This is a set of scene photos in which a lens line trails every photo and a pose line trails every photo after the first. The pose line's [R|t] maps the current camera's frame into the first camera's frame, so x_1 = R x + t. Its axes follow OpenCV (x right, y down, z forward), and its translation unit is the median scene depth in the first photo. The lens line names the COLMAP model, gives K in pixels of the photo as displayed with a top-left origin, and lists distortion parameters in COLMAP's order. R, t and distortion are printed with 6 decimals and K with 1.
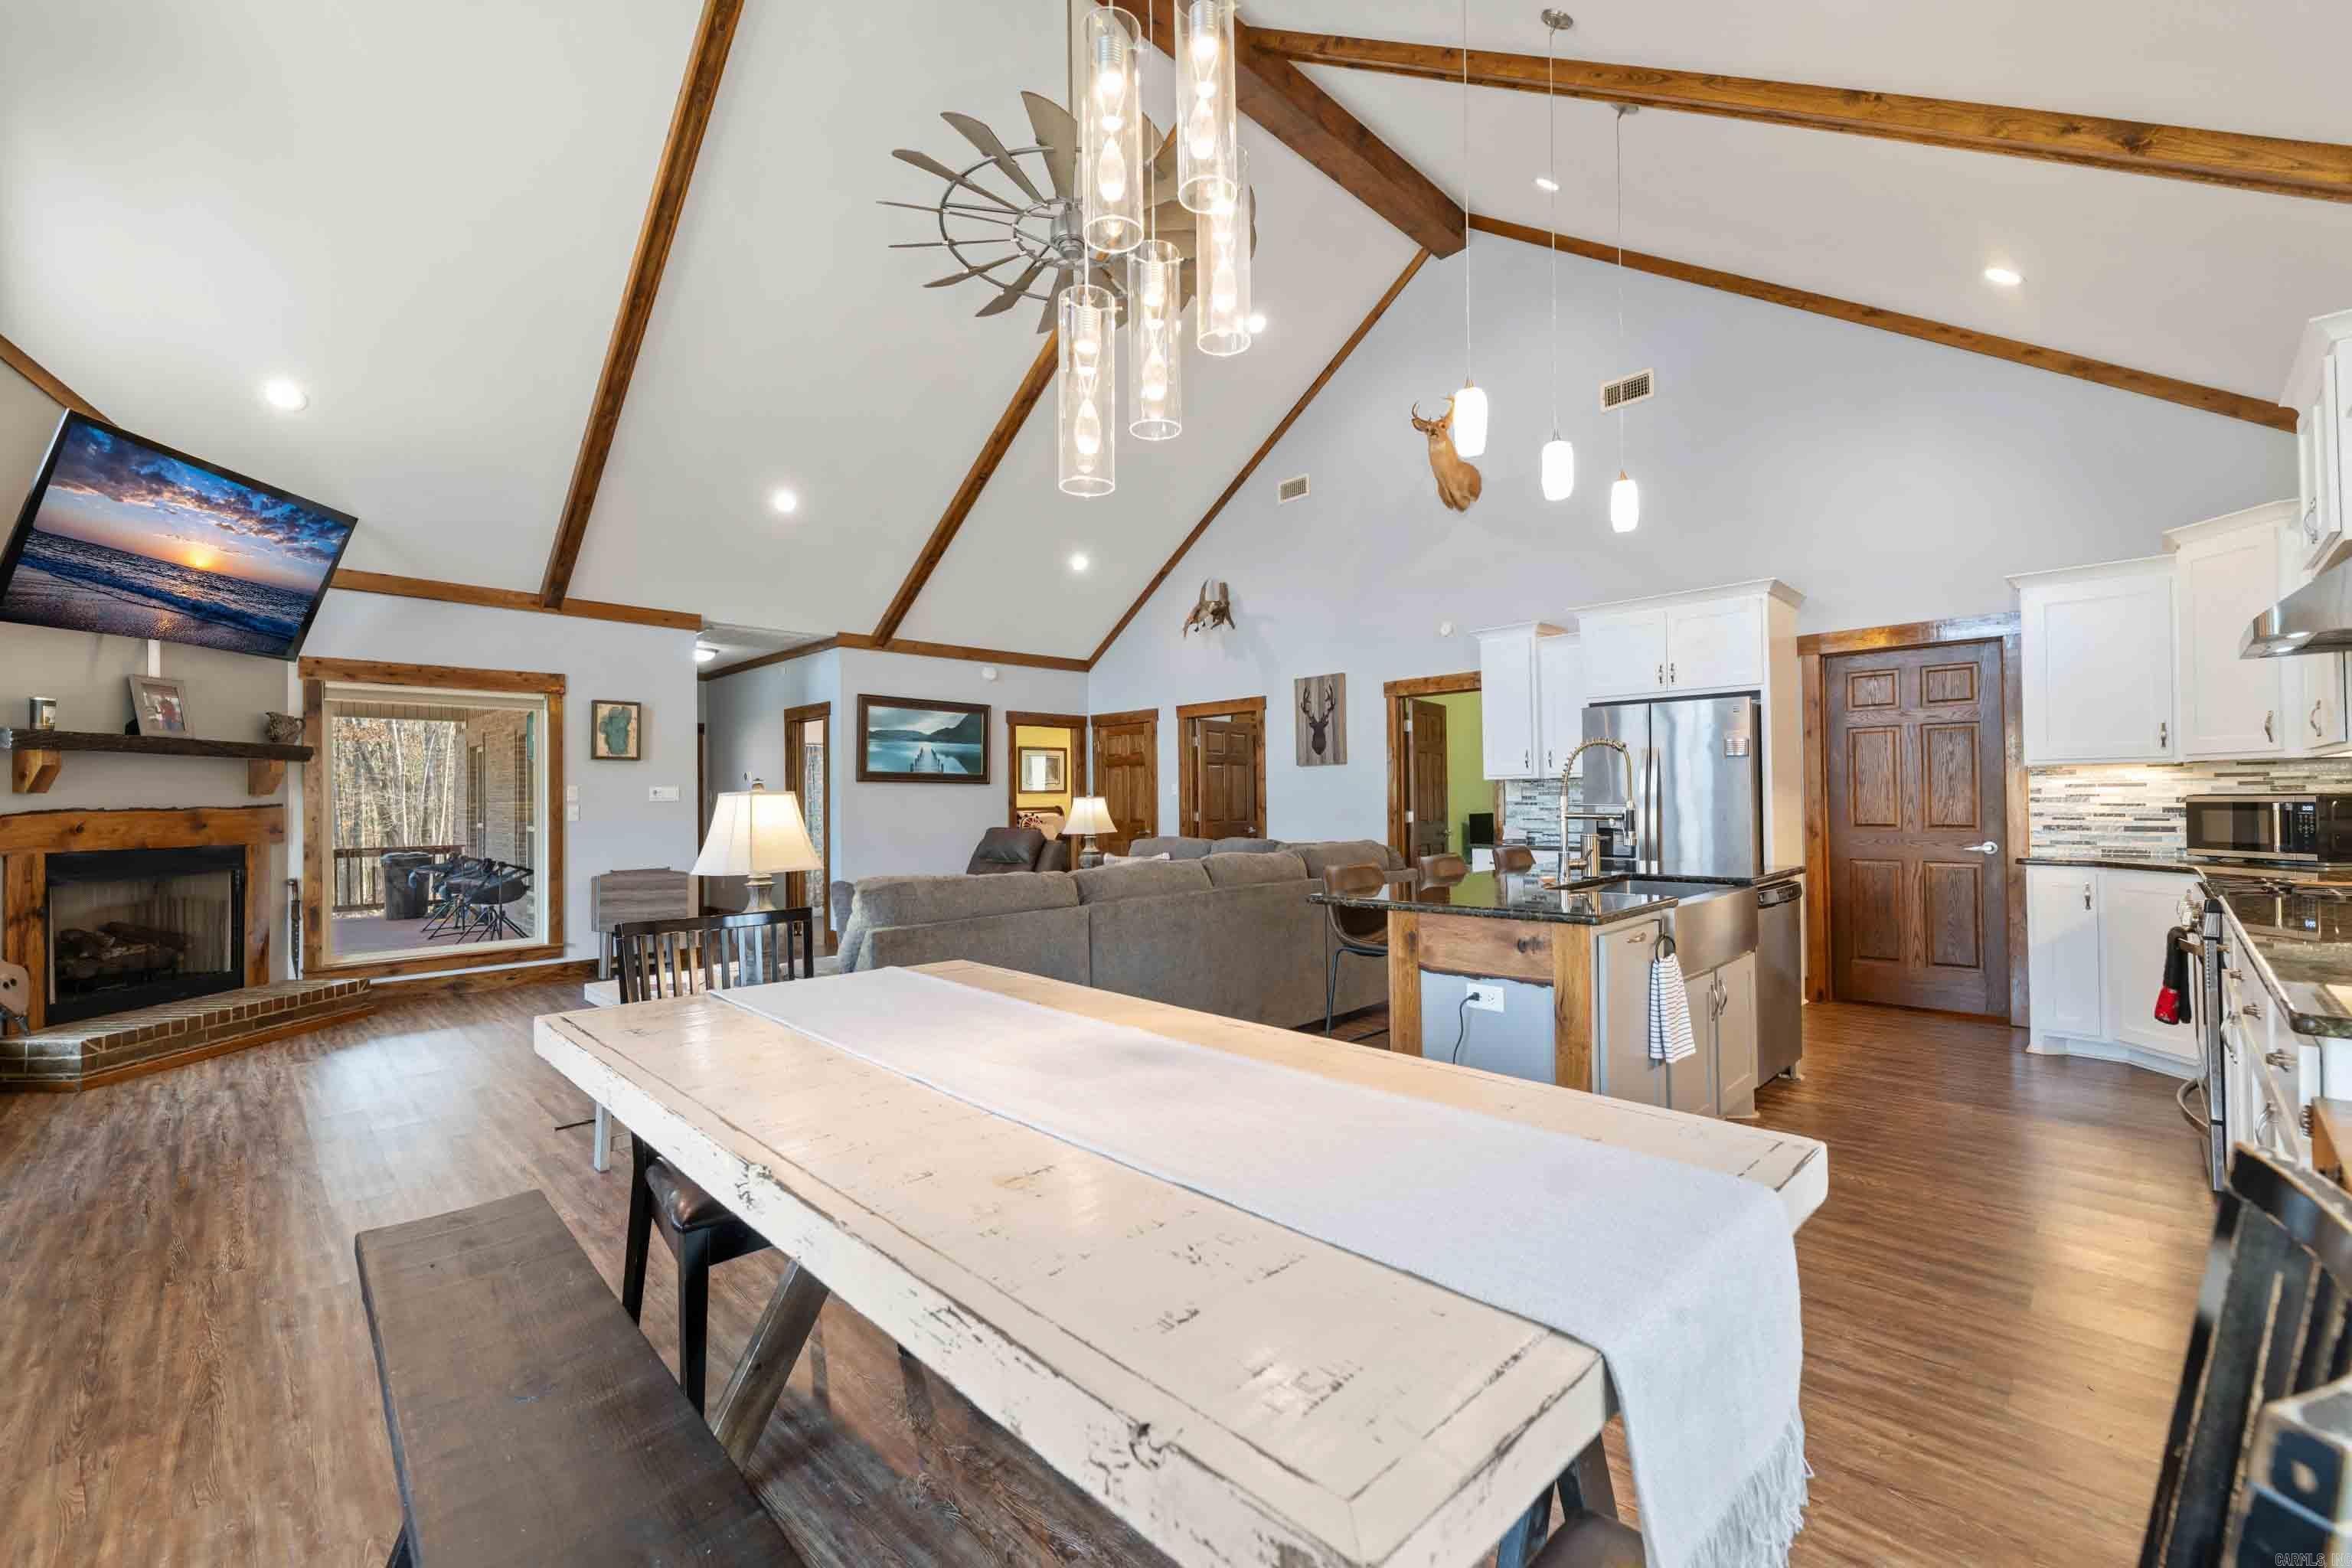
lens RADIAL K [[966.3, 0, 1182.3], [0, 966.3, 764.8], [0, 0, 1]] dist [0.000392, 0.000154]
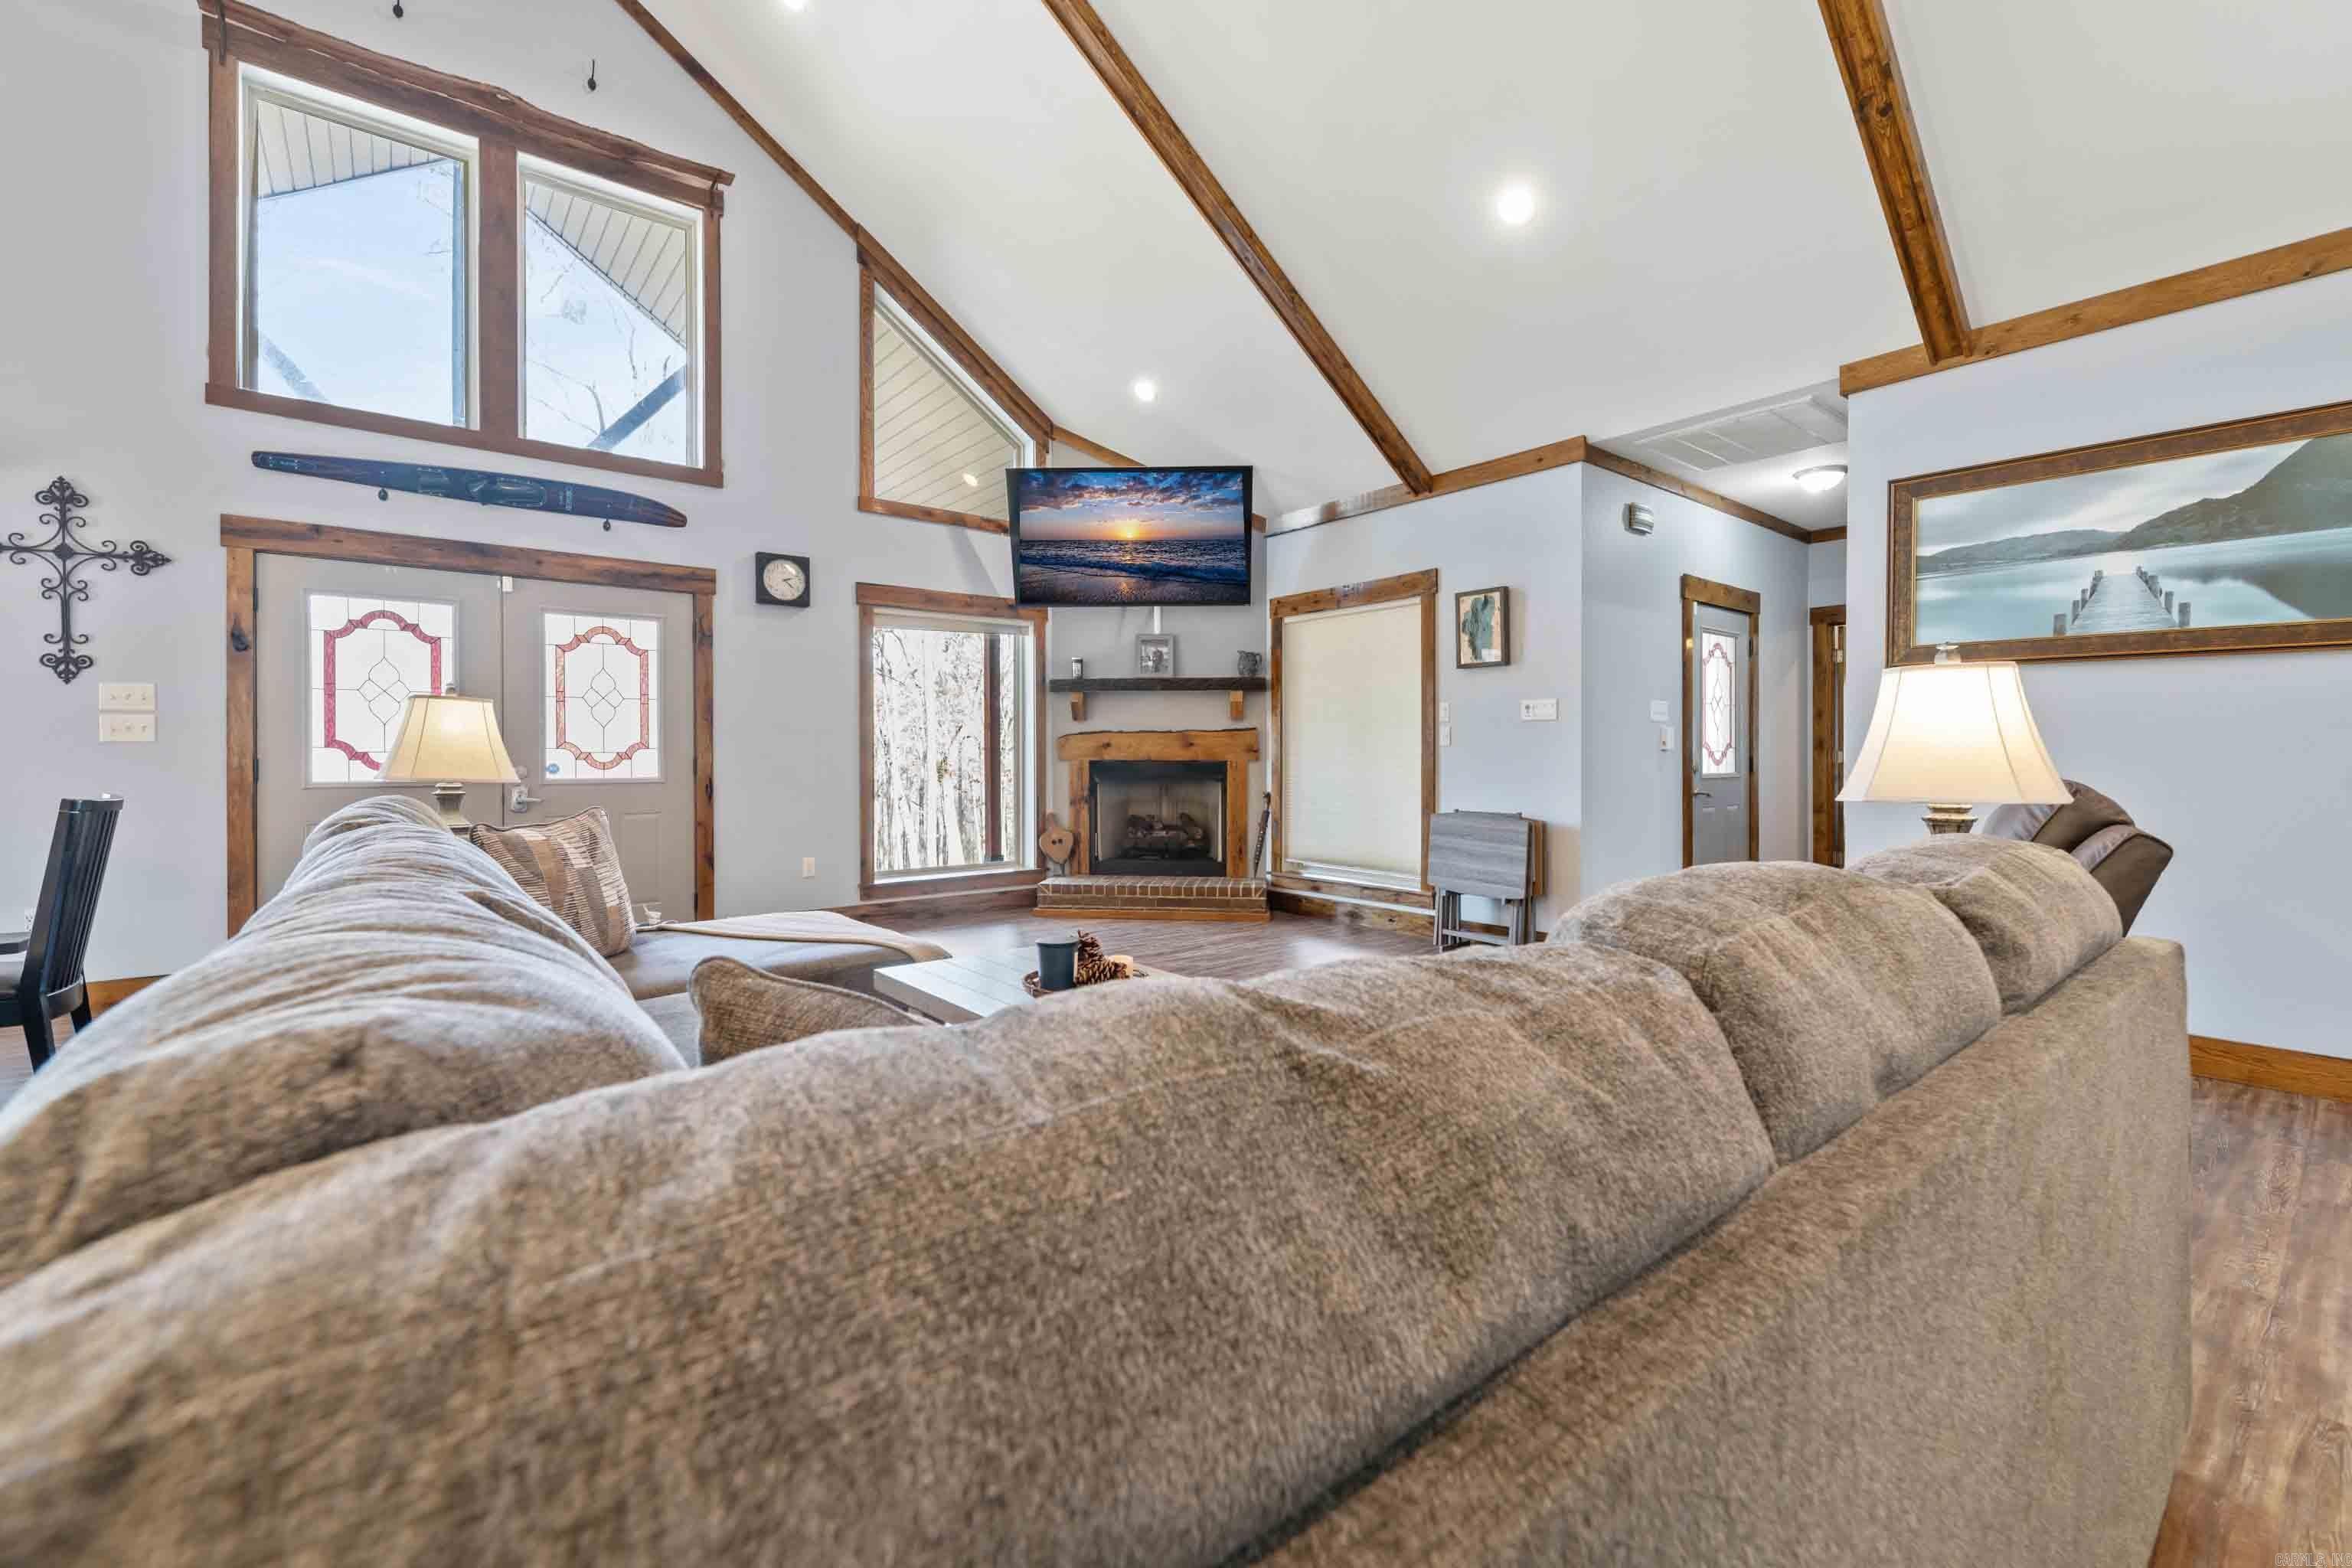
lens RADIAL K [[932.6, 0, 1185.0], [0, 932.6, 791.6], [0, 0, 1]] dist [-0.000450, -0.000201]
pose [[-0.072241, 0.044585, -0.996390, 0.197220], [0.031731, 0.998597, 0.042383, 0.063839], [0.996882, -0.028555, -0.073554, 0.956932]]
